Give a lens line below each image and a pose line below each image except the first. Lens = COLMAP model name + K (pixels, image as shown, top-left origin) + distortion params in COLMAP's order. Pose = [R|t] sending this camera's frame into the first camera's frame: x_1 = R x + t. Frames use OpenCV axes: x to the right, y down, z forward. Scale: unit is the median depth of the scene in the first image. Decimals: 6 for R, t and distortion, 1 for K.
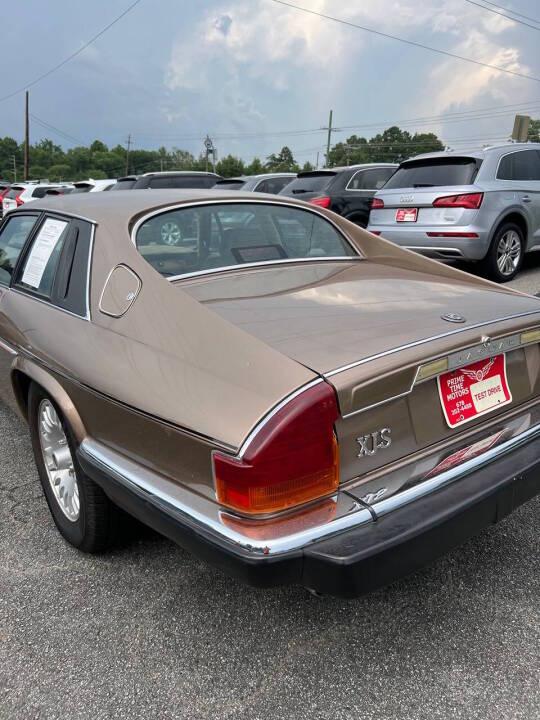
lens RADIAL K [[547.9, 0, 280.3], [0, 547.9, 364.3], [0, 0, 1]] dist [0.041524, -0.048682]
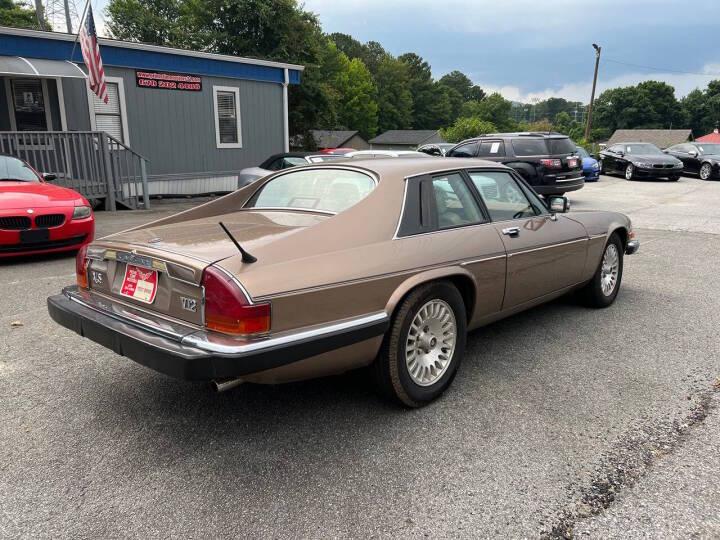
lens RADIAL K [[547.9, 0, 359.0], [0, 547.9, 270.2], [0, 0, 1]] dist [0.041524, -0.048682]
pose [[0.157133, 0.205844, -0.965887, 0.487038], [-0.279719, 0.947262, 0.156370, -0.103255], [0.947136, 0.245606, 0.206424, 0.304401]]
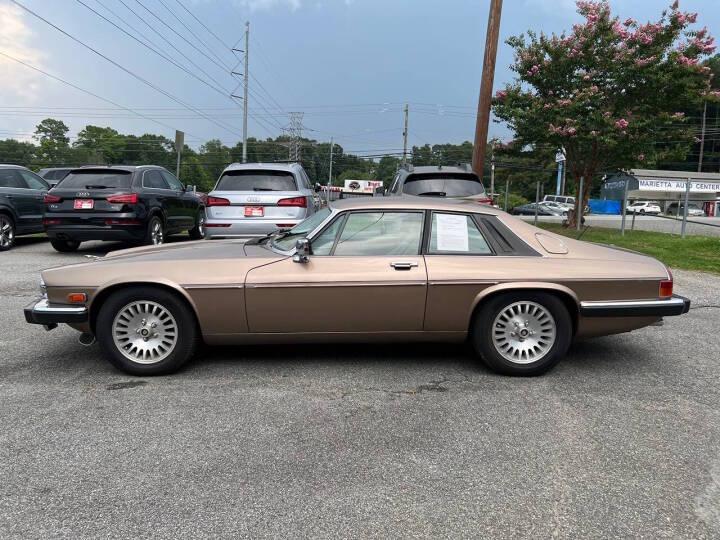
lens RADIAL K [[547.9, 0, 363.3], [0, 547.9, 268.8], [0, 0, 1]] dist [0.041524, -0.048682]
pose [[0.590636, -0.078908, 0.803071, -0.708538], [0.205148, 0.977192, -0.054863, -0.018389], [-0.780426, 0.197152, 0.593352, 0.072404]]
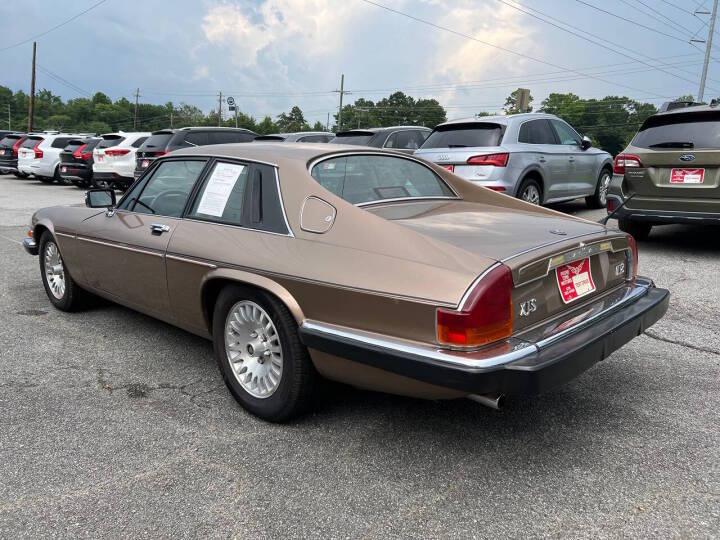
lens RADIAL K [[547.9, 0, 370.6], [0, 547.9, 273.1], [0, 0, 1]] dist [0.041524, -0.048682]
pose [[0.989041, -0.007651, 0.147444, -0.097318], [0.019915, 0.996443, -0.081886, 0.032937], [-0.146293, 0.083925, 0.985675, -0.090221]]
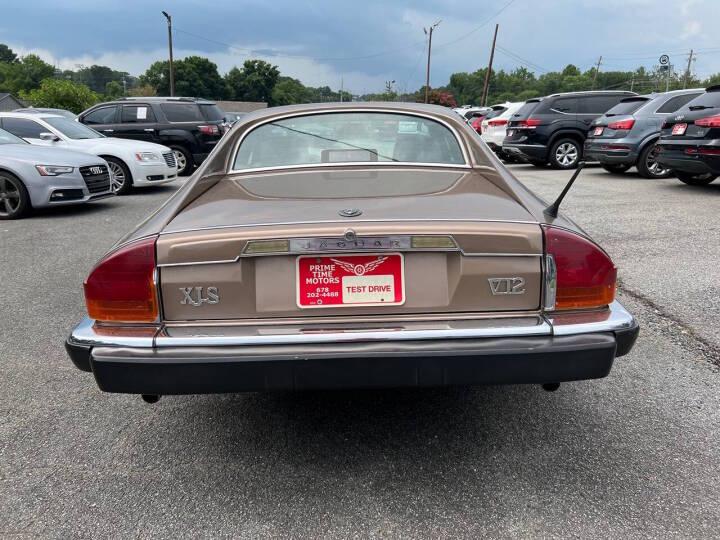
lens RADIAL K [[547.9, 0, 364.5], [0, 547.9, 271.9], [0, 0, 1]] dist [0.041524, -0.048682]
pose [[0.796095, 0.155529, -0.584845, 0.233834], [-0.171676, 0.984750, 0.028189, -0.001493], [0.580310, 0.077963, 0.810655, 0.042935]]
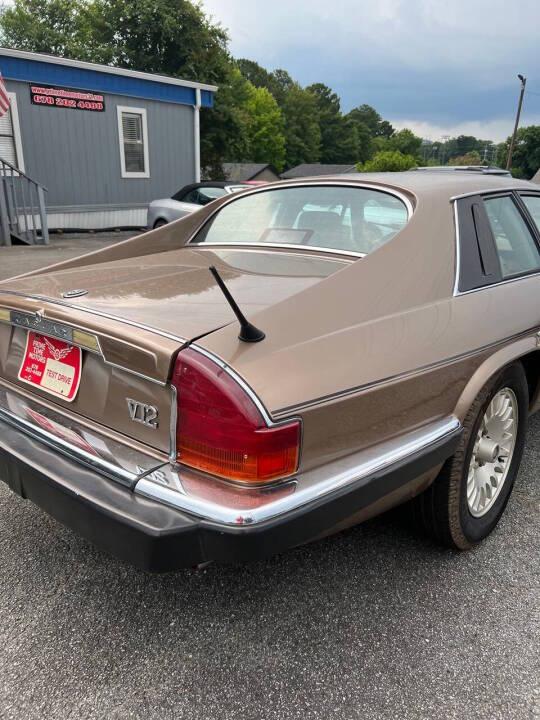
lens RADIAL K [[547.9, 0, 270.5], [0, 547.9, 358.6], [0, 0, 1]] dist [0.041524, -0.048682]
pose [[0.172711, 0.290261, -0.941233, 0.325516], [-0.295498, 0.926845, 0.231601, -0.075024], [0.939602, 0.238133, 0.245848, 0.270029]]
